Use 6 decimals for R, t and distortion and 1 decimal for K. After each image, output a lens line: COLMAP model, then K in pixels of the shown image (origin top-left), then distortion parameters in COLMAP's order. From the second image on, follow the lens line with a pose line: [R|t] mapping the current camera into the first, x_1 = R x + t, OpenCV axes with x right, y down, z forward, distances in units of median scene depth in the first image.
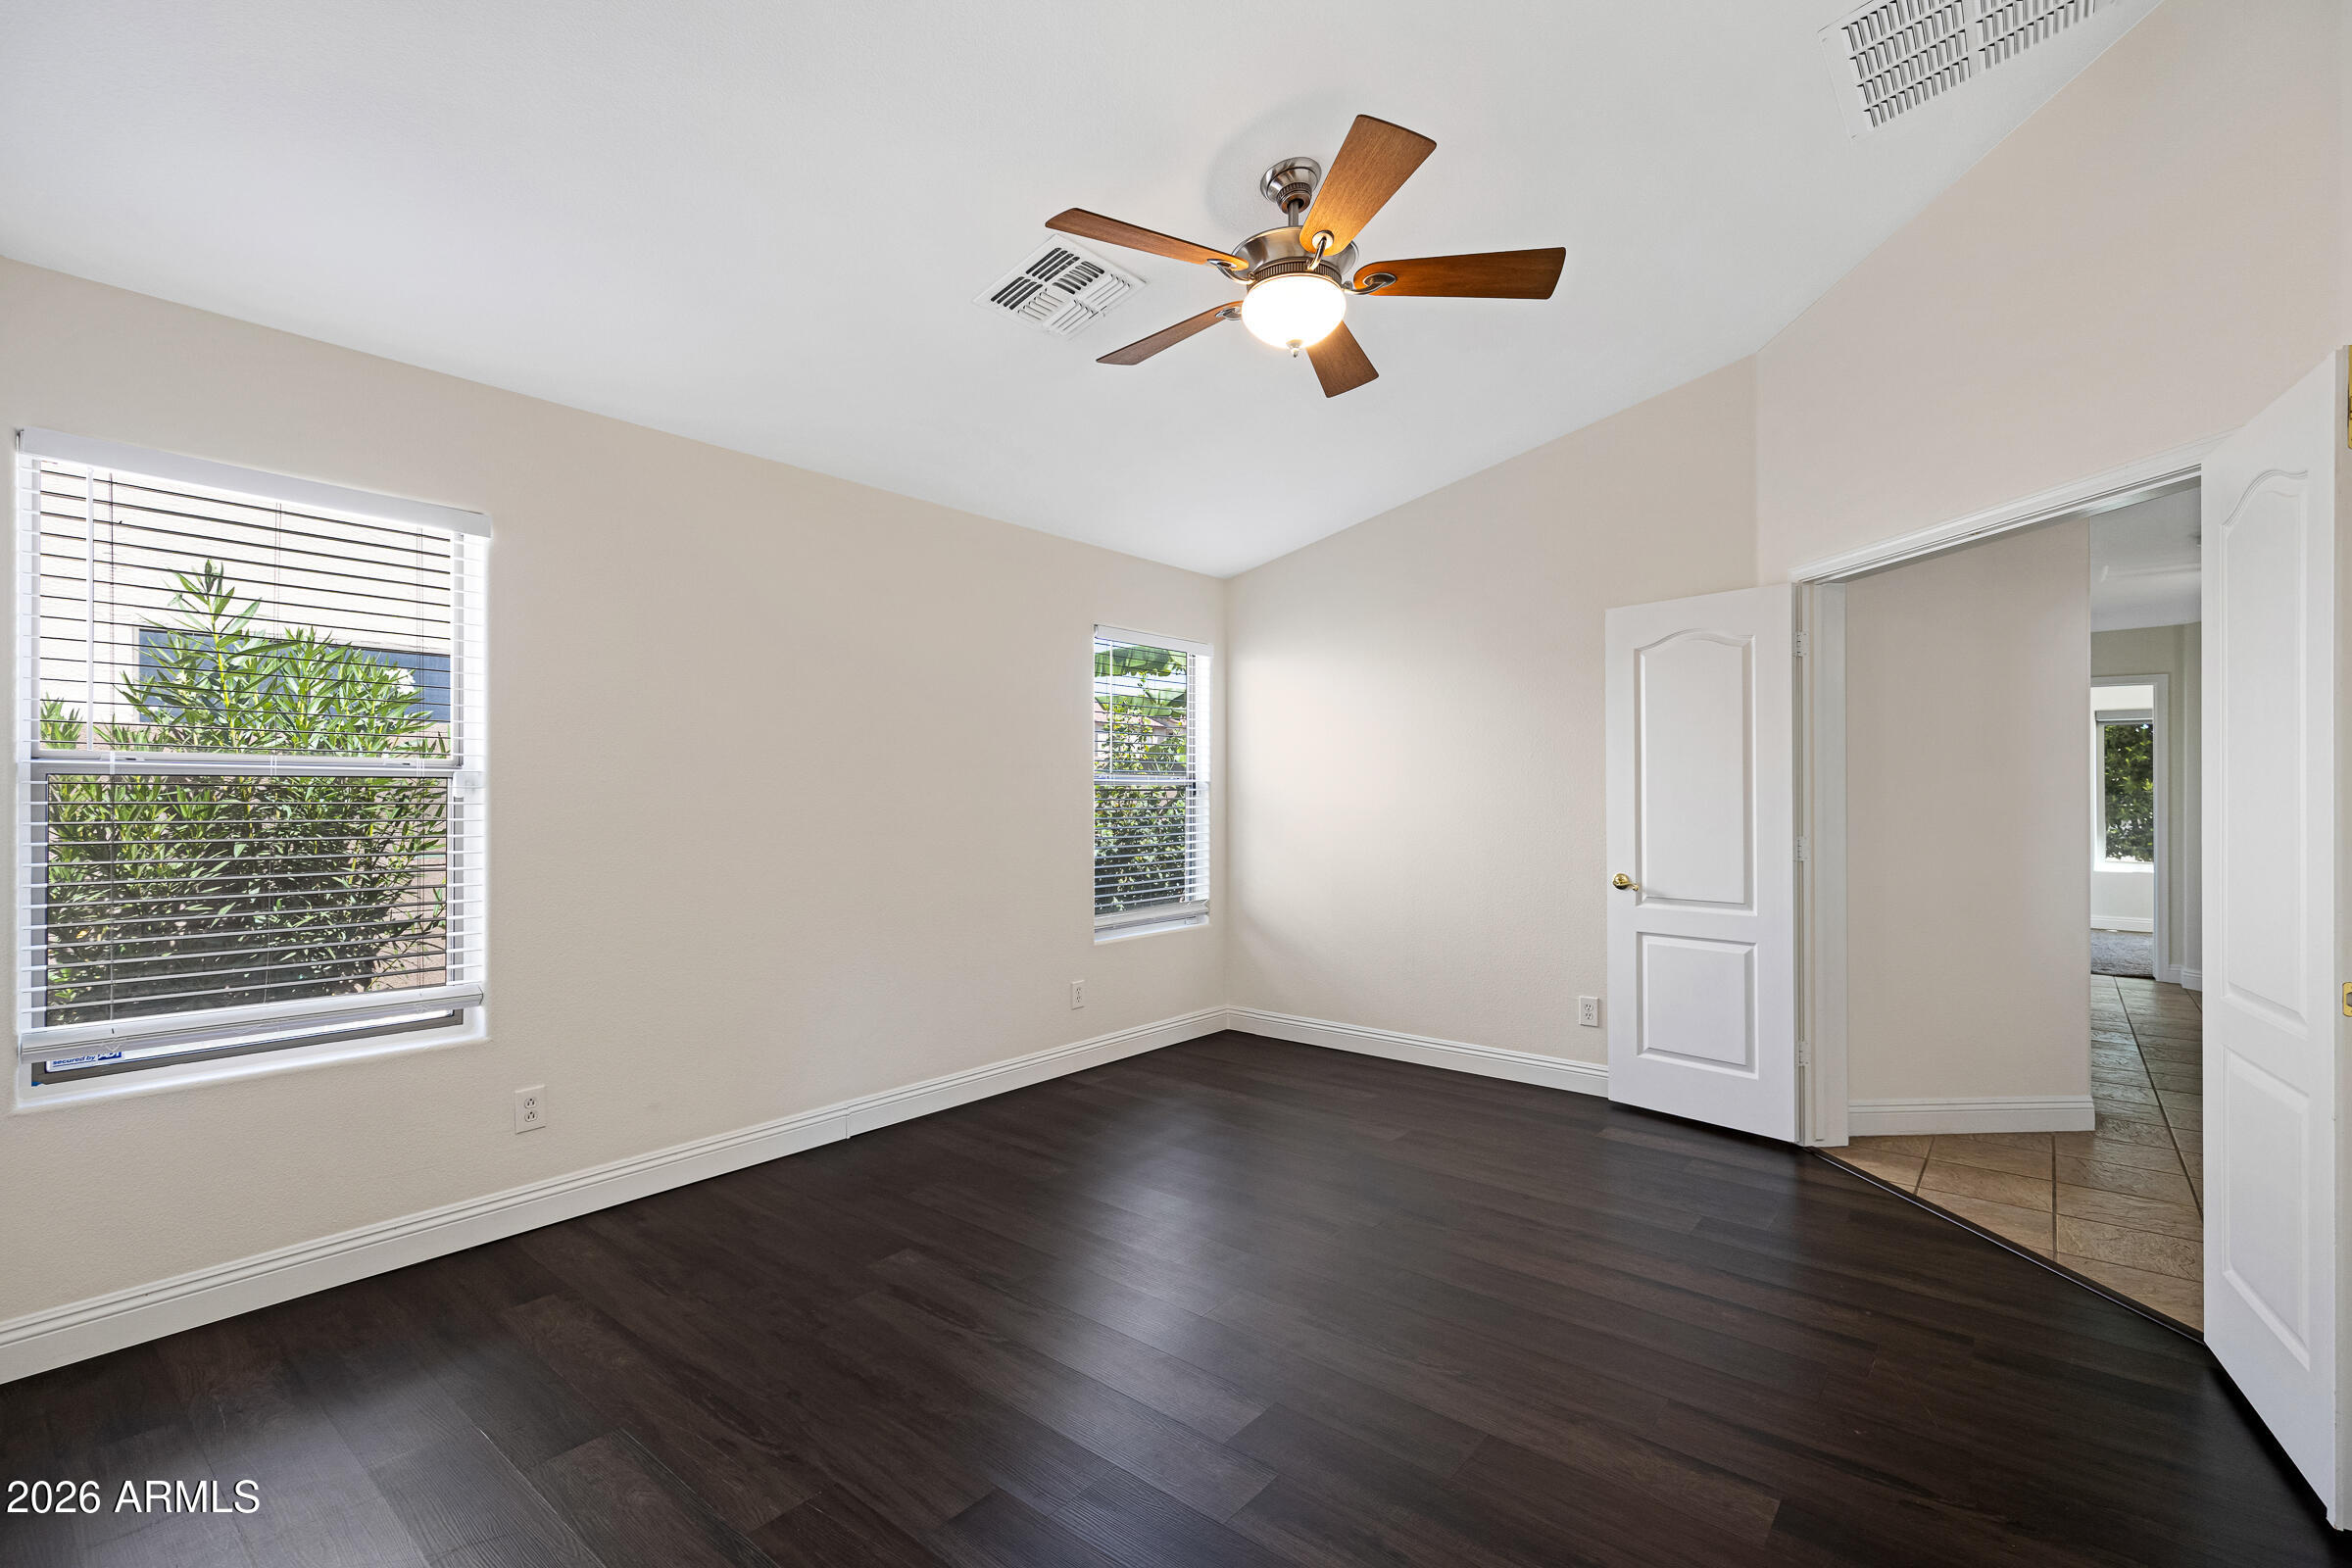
lens RADIAL K [[1050.2, 0, 1182.8], [0, 1050.2, 778.6], [0, 0, 1]] dist [0.000812, 0.000202]
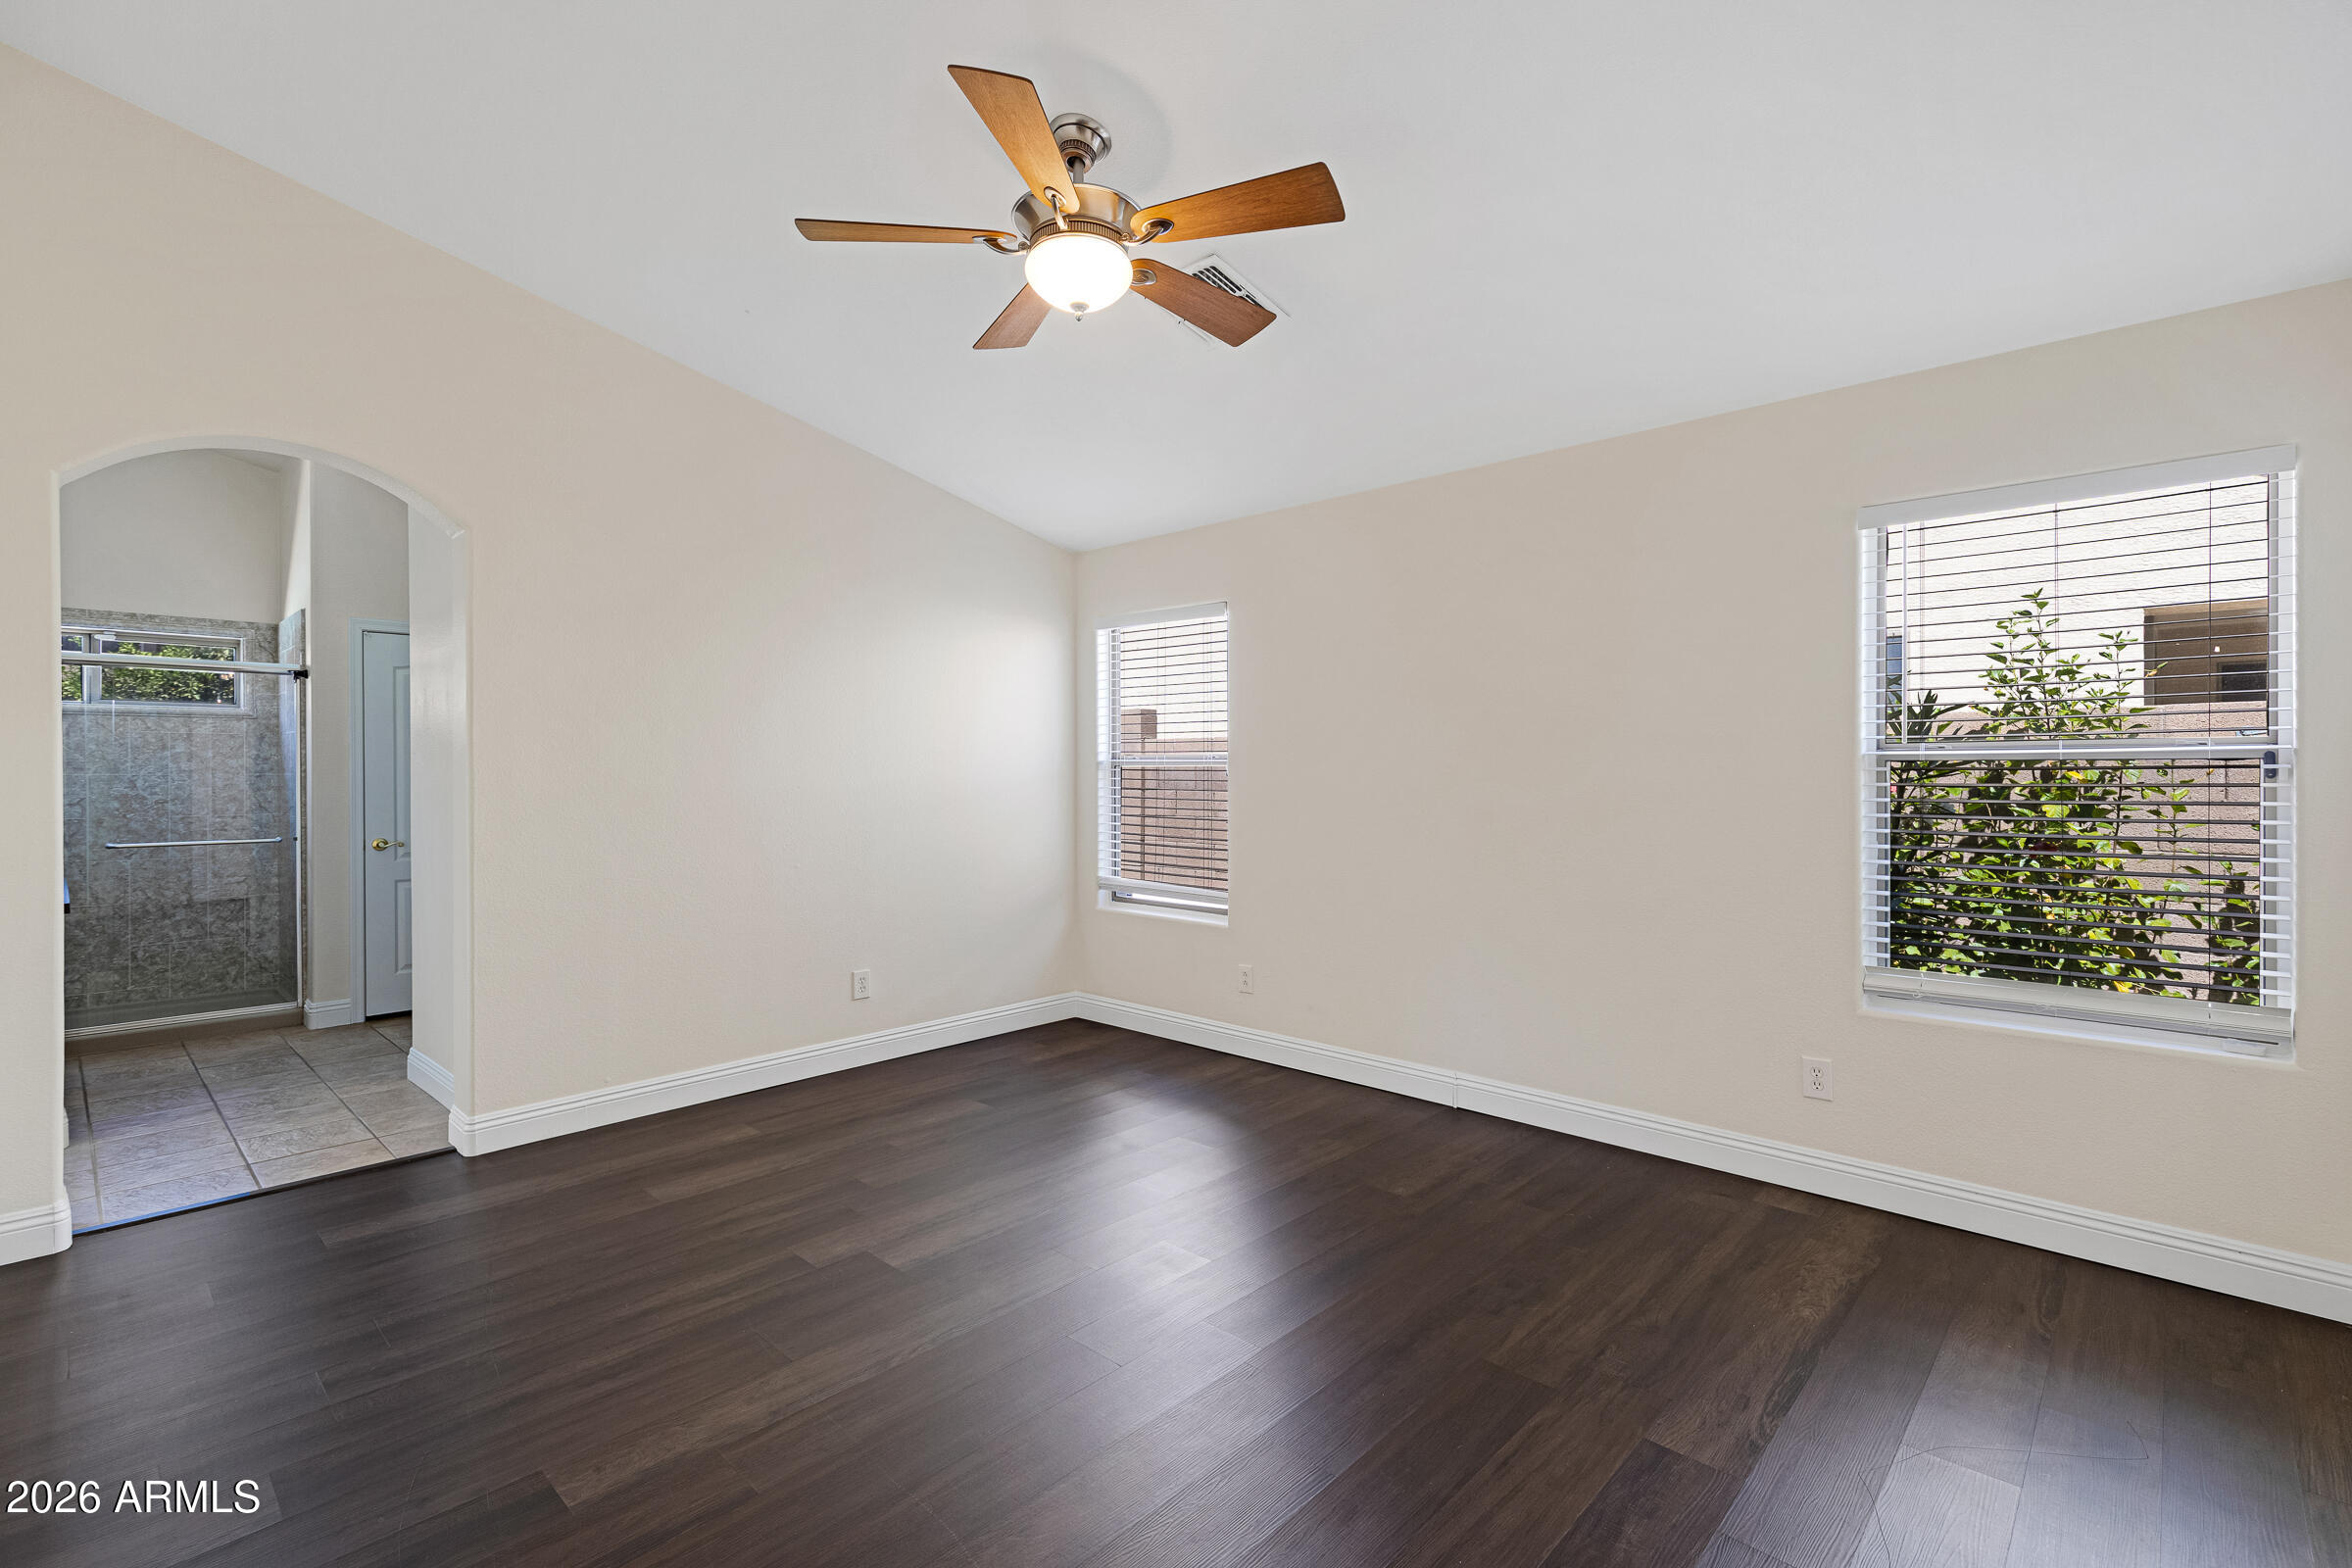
lens RADIAL K [[1050.2, 0, 1182.8], [0, 1050.2, 778.6], [0, 0, 1]] dist [0.000812, 0.000202]
pose [[-0.069287, 0.018399, -0.997427, 0.969166], [0.025407, 0.999538, 0.016673, -0.009706], [0.997273, -0.024187, -0.069722, 1.066559]]
